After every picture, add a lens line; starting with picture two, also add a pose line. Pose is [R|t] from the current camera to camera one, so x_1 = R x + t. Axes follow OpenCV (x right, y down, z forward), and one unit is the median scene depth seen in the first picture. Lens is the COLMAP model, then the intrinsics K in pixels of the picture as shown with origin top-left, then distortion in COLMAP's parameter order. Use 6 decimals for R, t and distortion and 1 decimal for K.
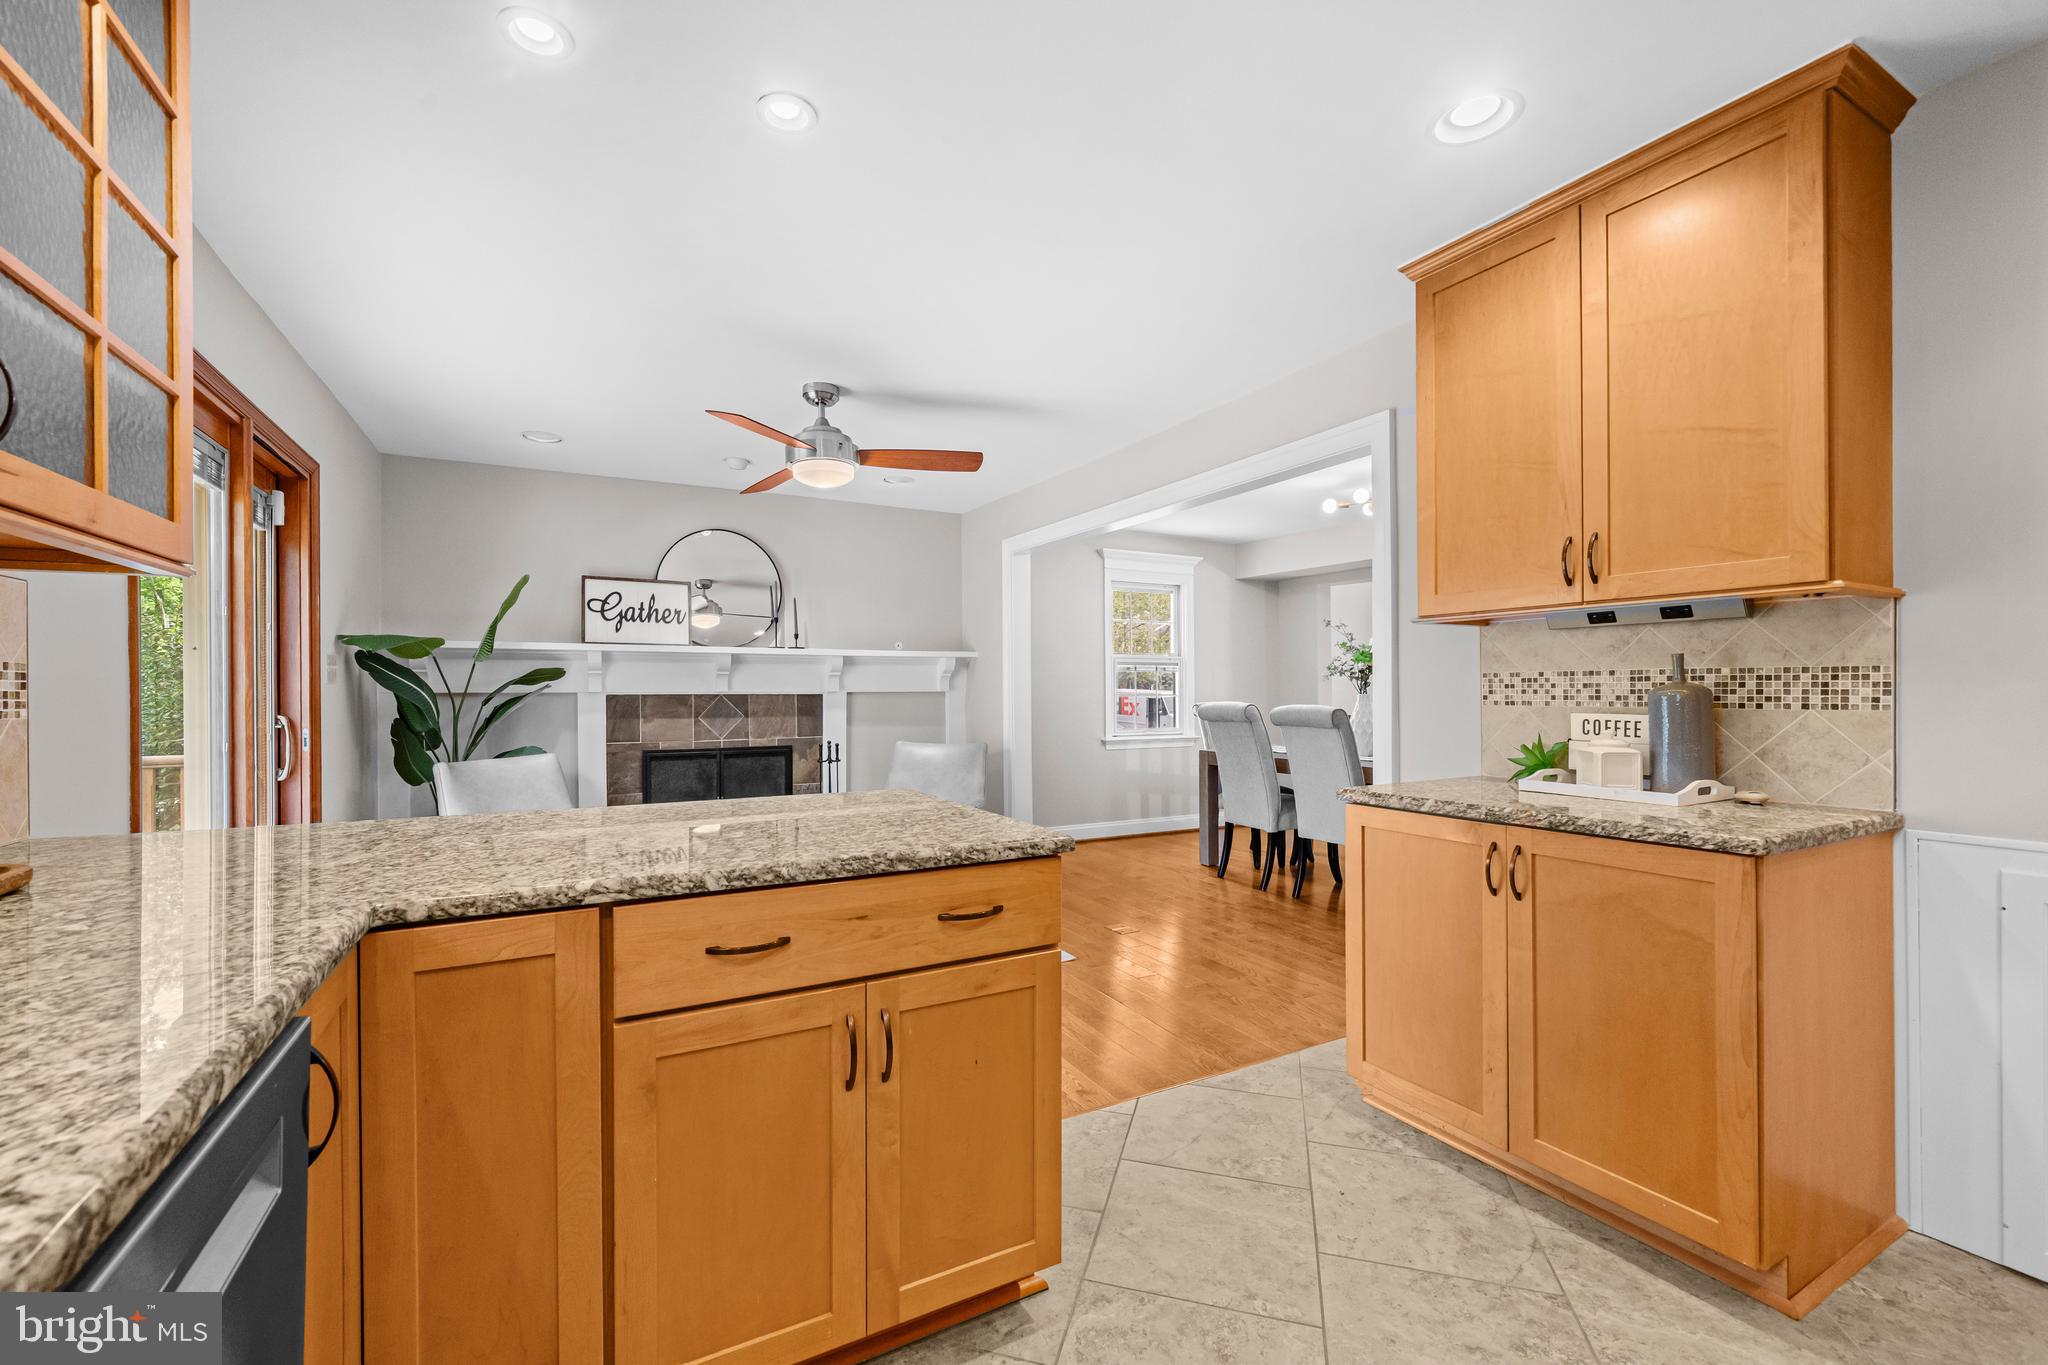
lens RADIAL K [[841.7, 0, 1027.5], [0, 841.7, 687.9], [0, 0, 1]] dist [-0.000740, 0.000017]
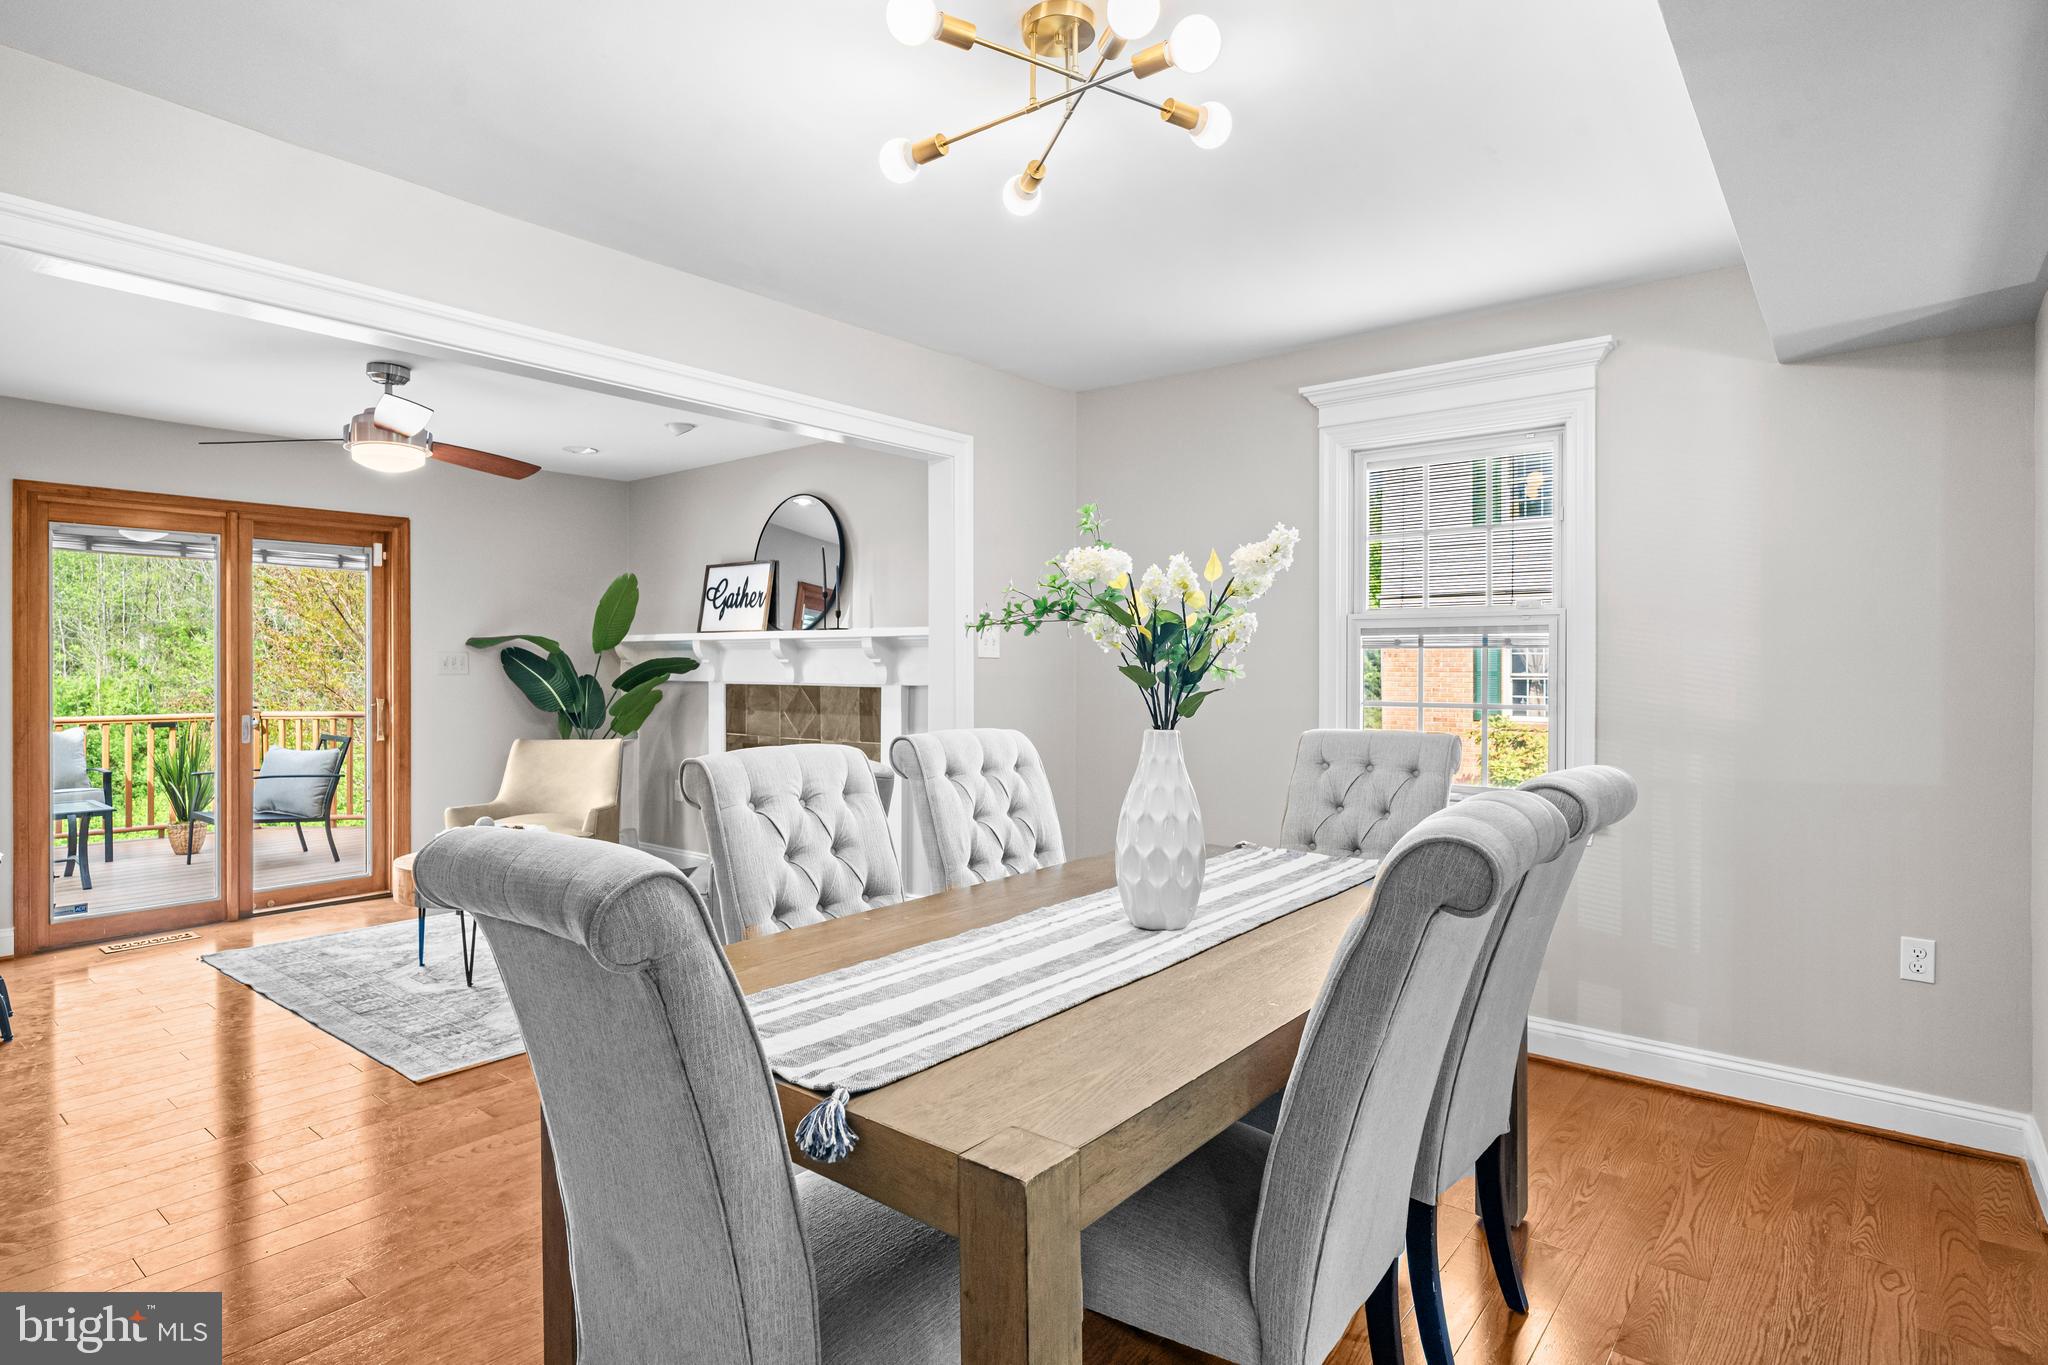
lens RADIAL K [[1066.7, 0, 989.9], [0, 1066.7, 666.1], [0, 0, 1]] dist [0.000023, 0.001222]
pose [[0.363963, 0.005358, -0.931398, 0.758956], [0.000863, 0.999981, 0.006089, -0.019532], [0.931413, -0.003020, 0.363952, 0.819426]]
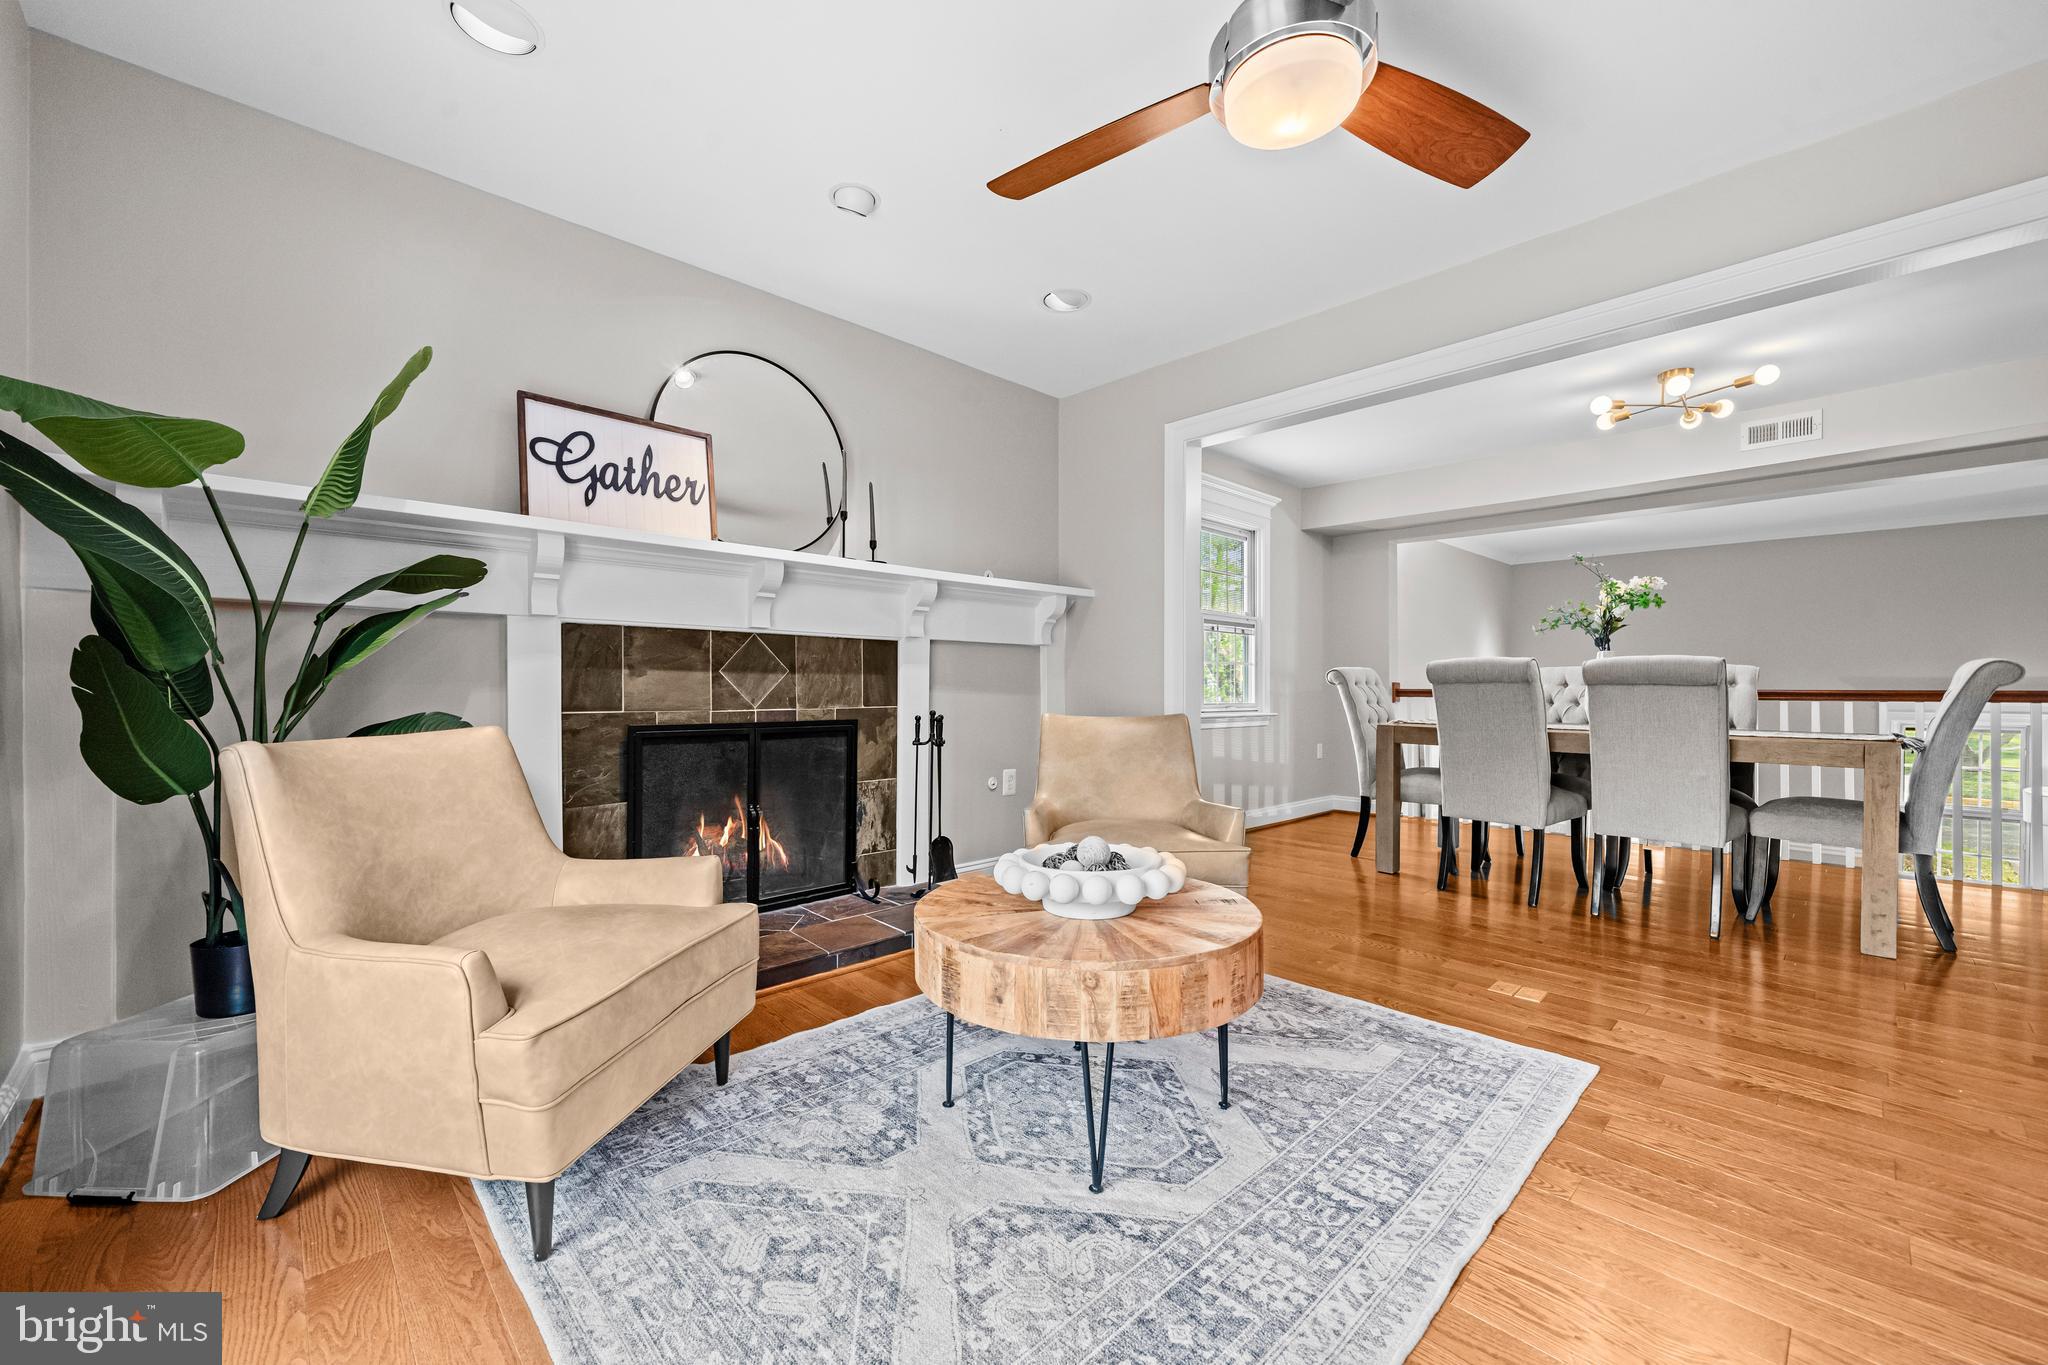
lens RADIAL K [[803.0, 0, 1017.2], [0, 803.0, 697.3], [0, 0, 1]] dist [0.003175, 0.000303]
pose [[0.969136, 0.004737, 0.246482, -0.338643], [-0.008546, 0.999860, 0.014387, 0.045433], [-0.246379, -0.016049, 0.969041, 0.420327]]
